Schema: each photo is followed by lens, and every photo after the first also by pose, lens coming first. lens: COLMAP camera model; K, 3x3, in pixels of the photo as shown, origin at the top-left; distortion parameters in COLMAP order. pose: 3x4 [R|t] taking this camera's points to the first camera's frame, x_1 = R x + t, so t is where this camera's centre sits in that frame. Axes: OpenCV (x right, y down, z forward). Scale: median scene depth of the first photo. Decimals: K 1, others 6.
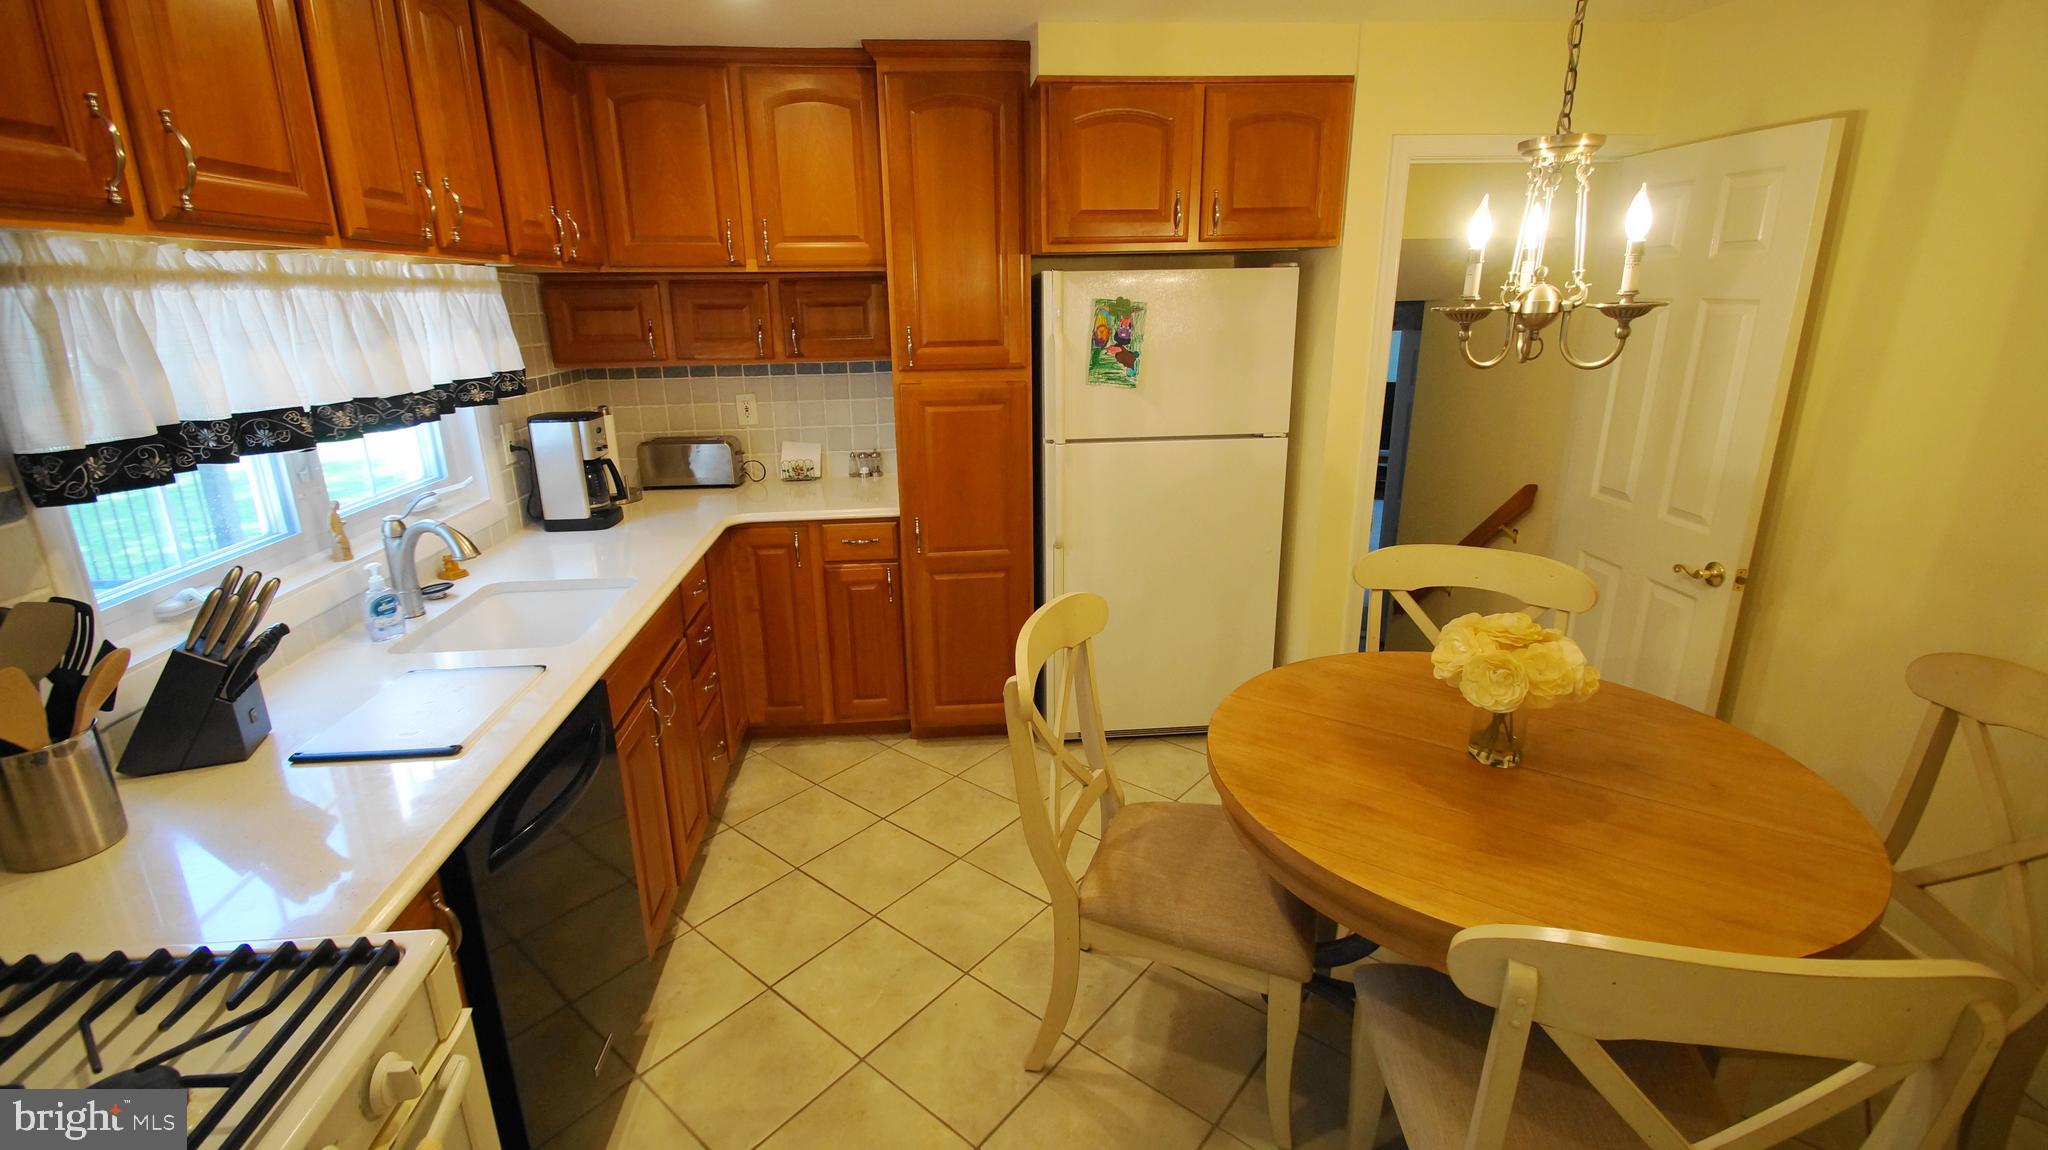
lens RADIAL K [[910.0, 0, 1024.5], [0, 910.0, 566.8], [0, 0, 1]] dist [0.007484, -0.012904]
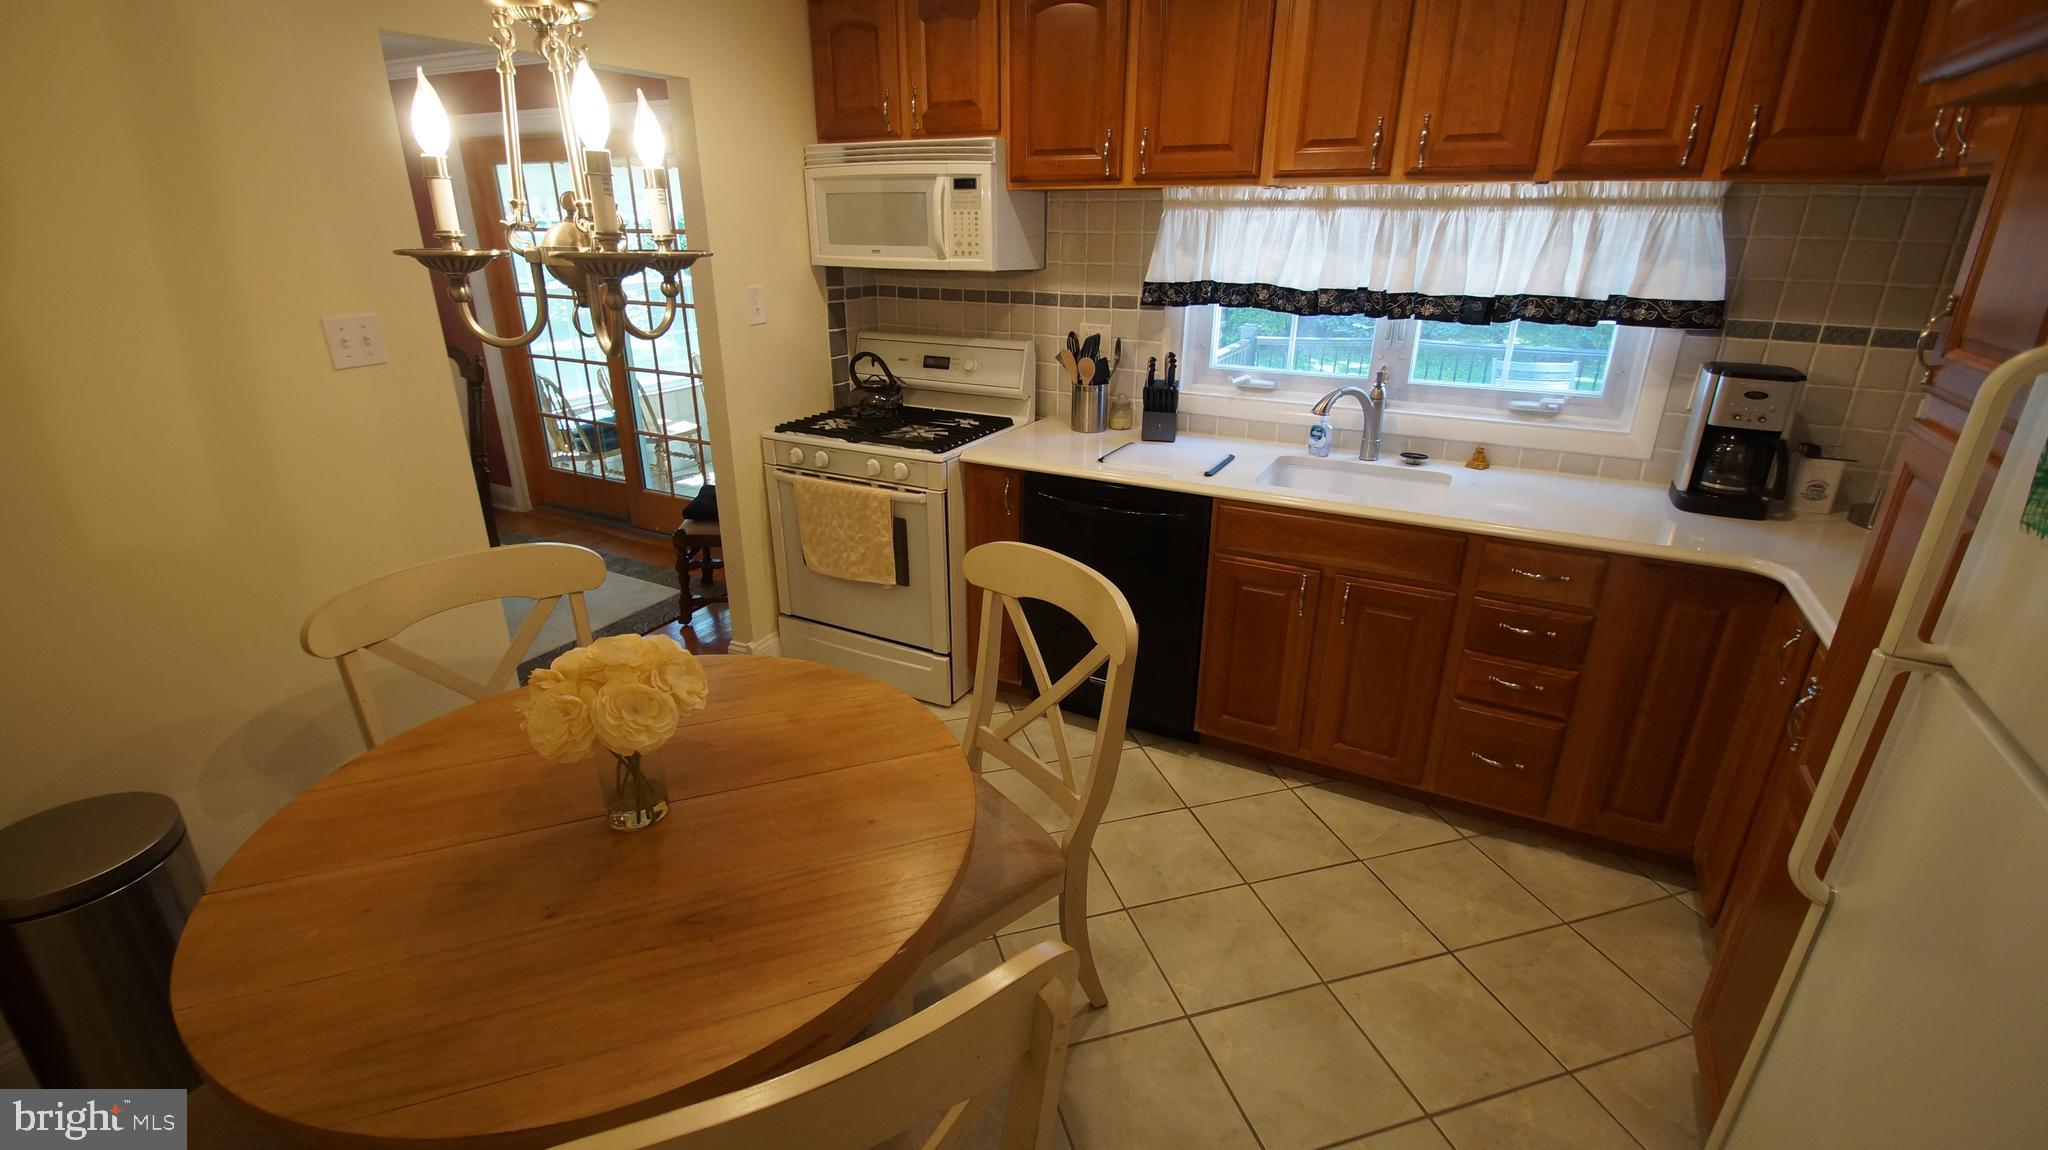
lens RADIAL K [[910.0, 0, 1026.4], [0, 910.0, 583.6], [0, 0, 1]] dist [0.007484, -0.012904]
pose [[-0.574735, 0.296309, -0.762811, 0.776498], [-0.237517, 0.831618, 0.501993, -0.387899], [0.783113, 0.469693, -0.407581, 1.370761]]
